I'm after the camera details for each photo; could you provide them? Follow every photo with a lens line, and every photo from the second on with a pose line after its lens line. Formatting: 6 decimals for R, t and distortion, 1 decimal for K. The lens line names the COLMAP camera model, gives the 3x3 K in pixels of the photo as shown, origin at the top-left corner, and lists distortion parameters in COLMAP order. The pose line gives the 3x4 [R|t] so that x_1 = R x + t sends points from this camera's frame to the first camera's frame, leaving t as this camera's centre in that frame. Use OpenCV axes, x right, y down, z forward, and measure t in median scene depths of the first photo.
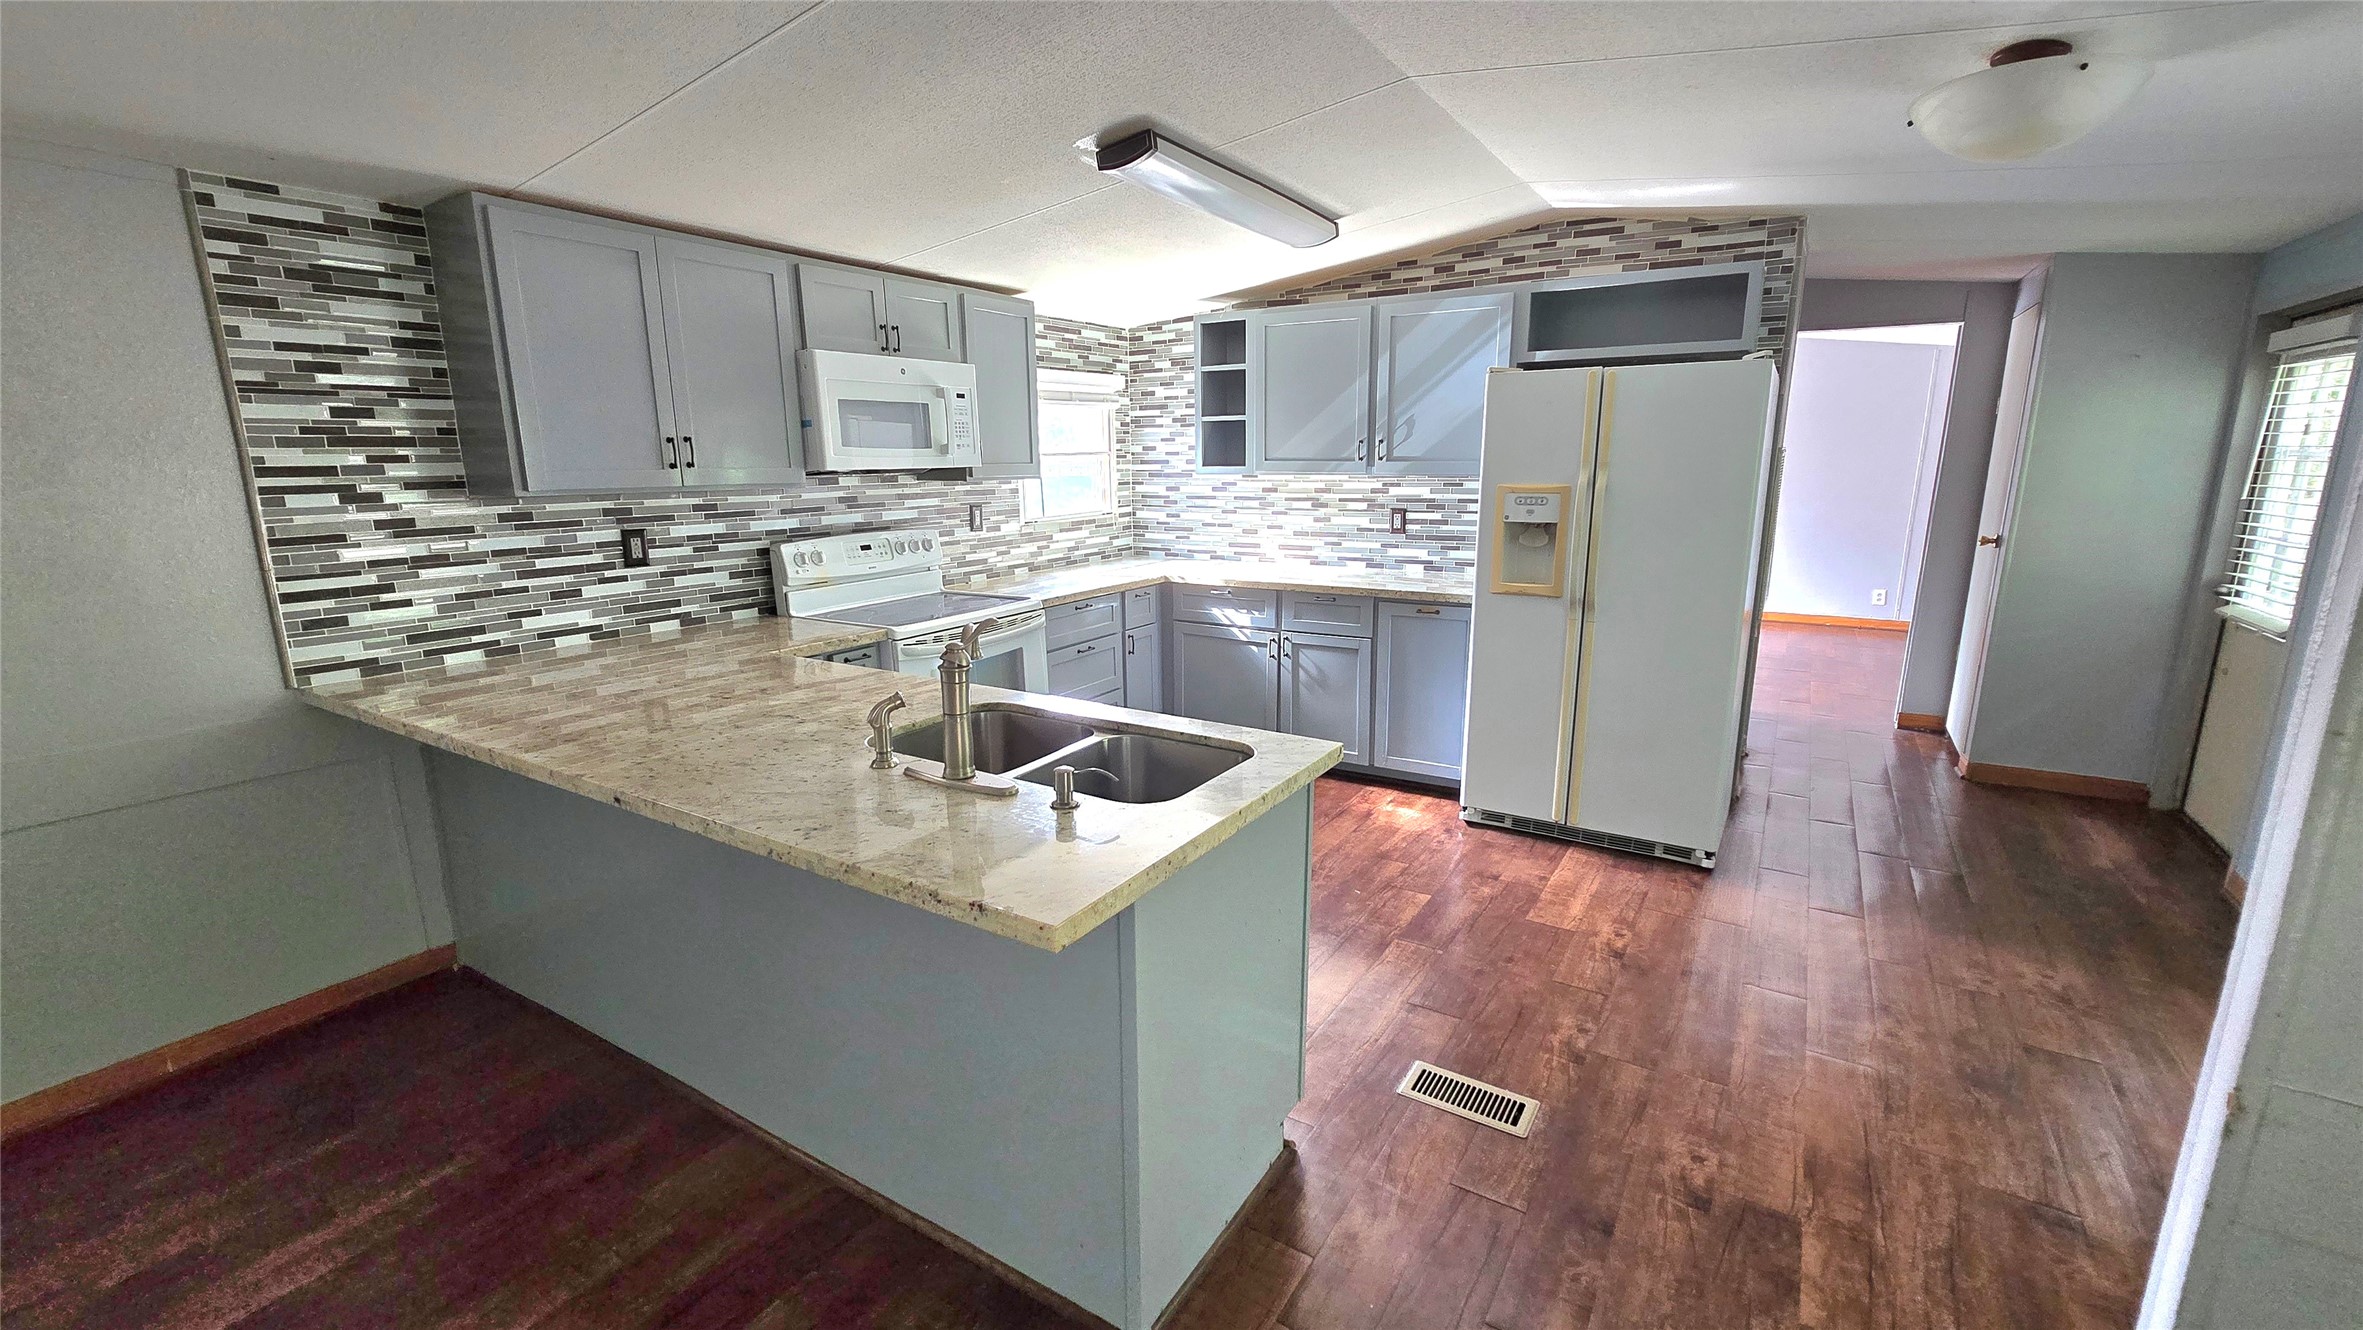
lens RADIAL K [[976.4, 0, 1181.5], [0, 976.4, 665.0], [0, 0, 1]] dist [0.000452, 0.000259]
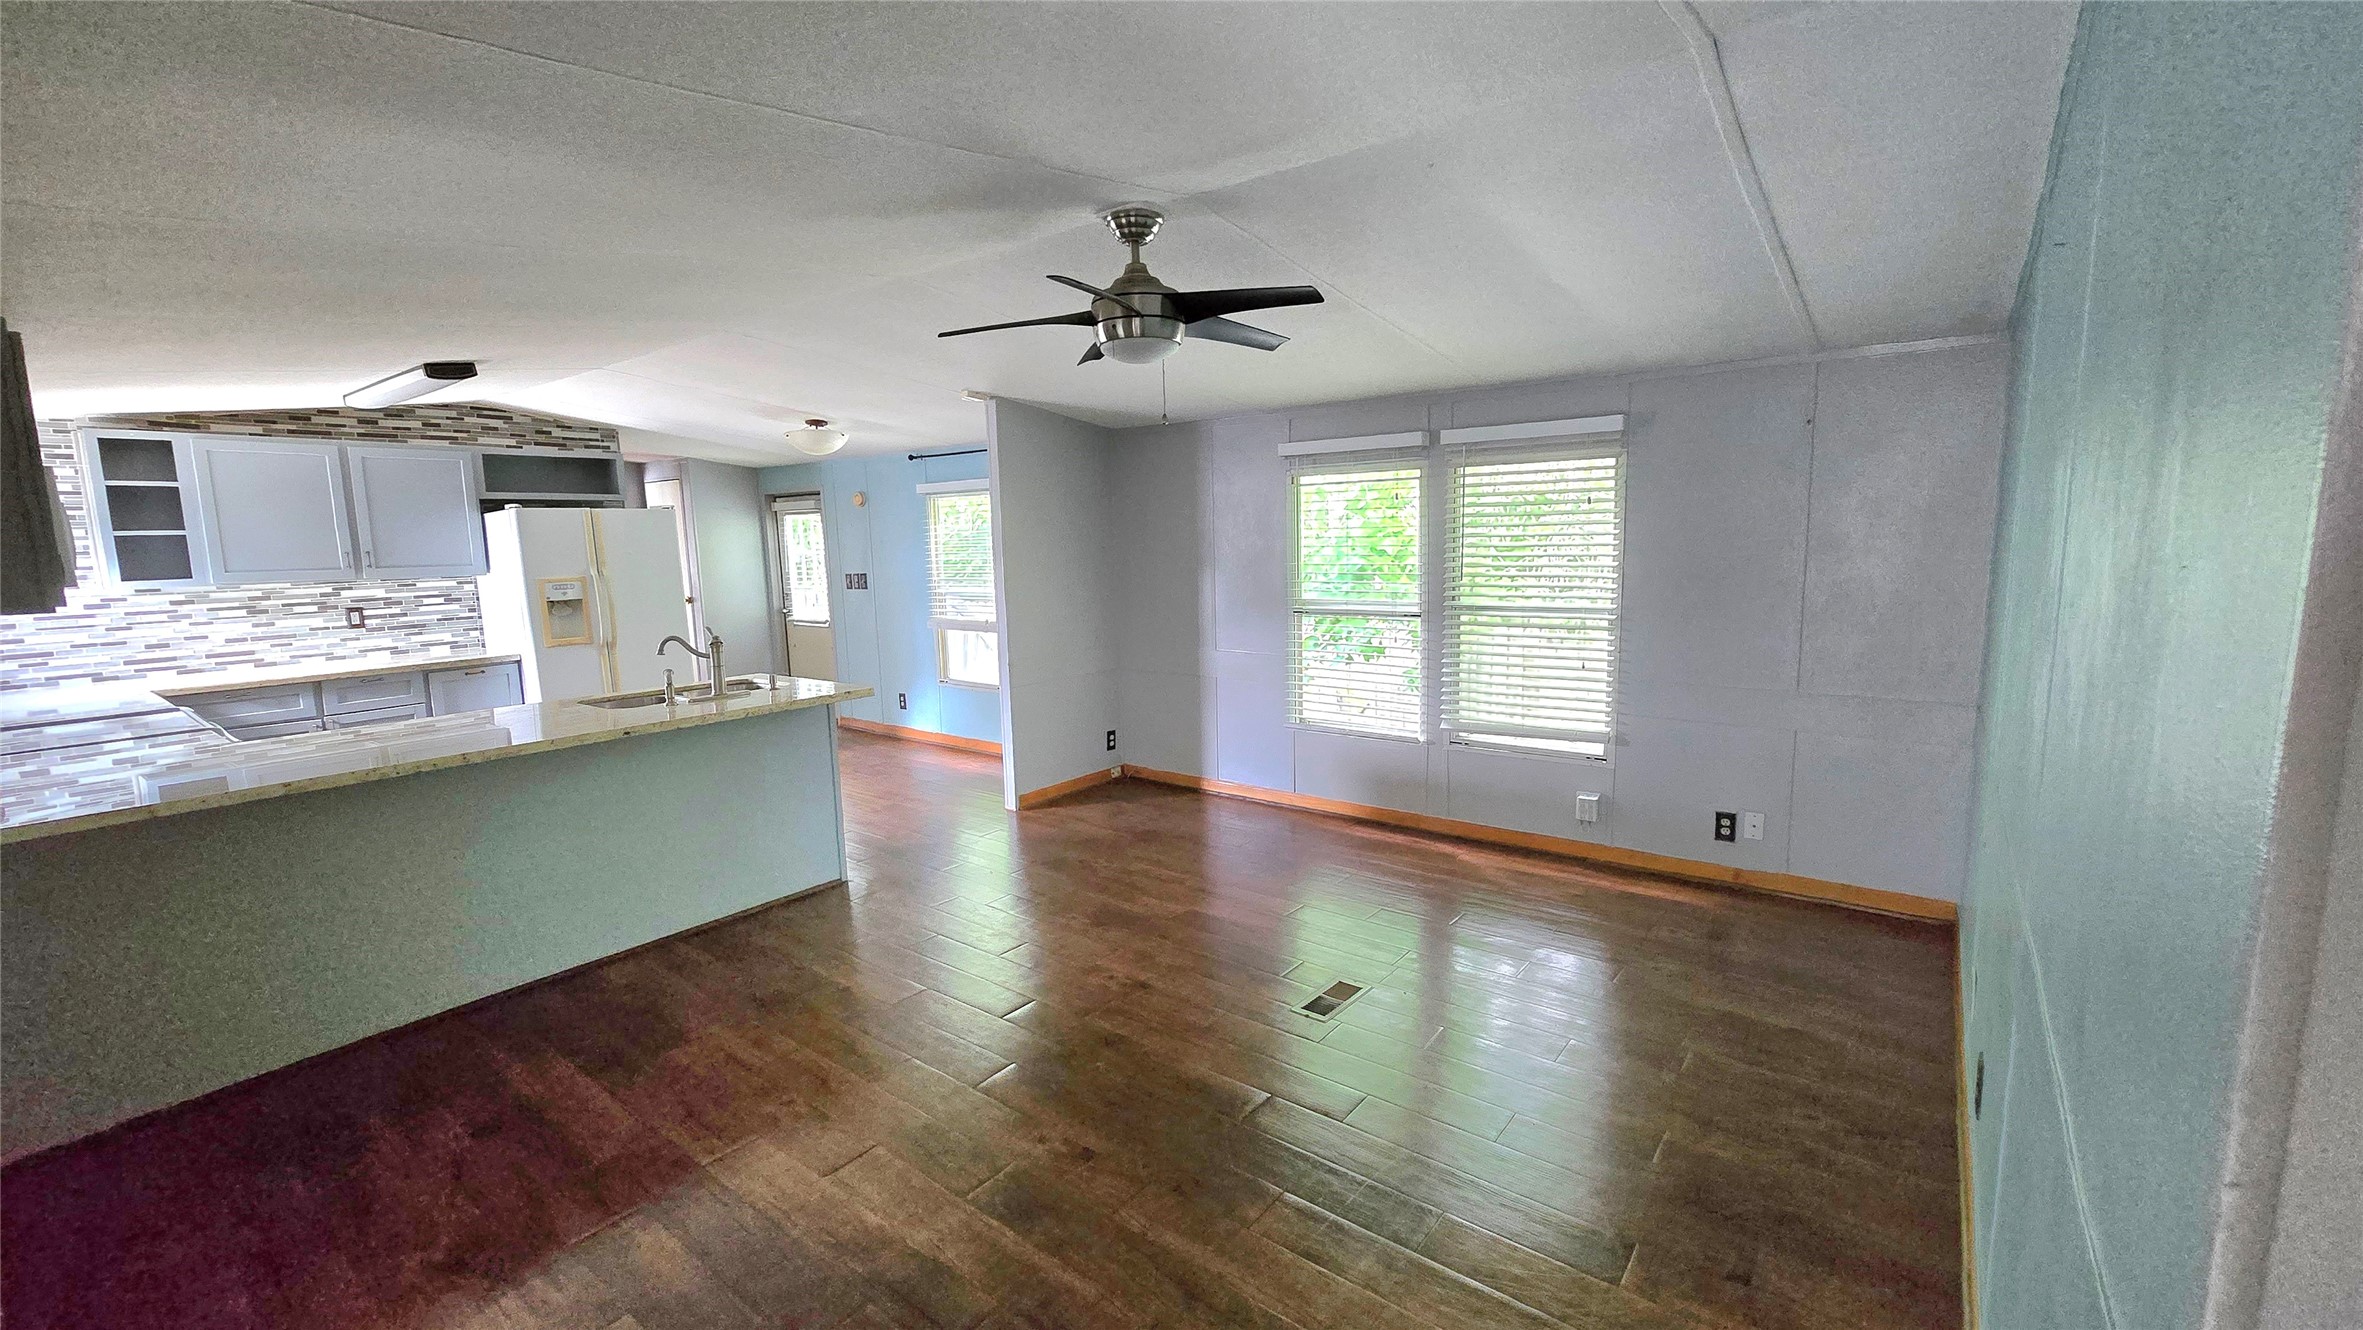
lens RADIAL K [[976.4, 0, 1181.5], [0, 976.4, 665.0], [0, 0, 1]] dist [0.000452, 0.000259]
pose [[0.092222, -0.124424, 0.987934, -0.895188], [0.236236, 0.966569, 0.099681, 0.029692], [-0.967310, 0.224192, 0.118533, -0.117513]]
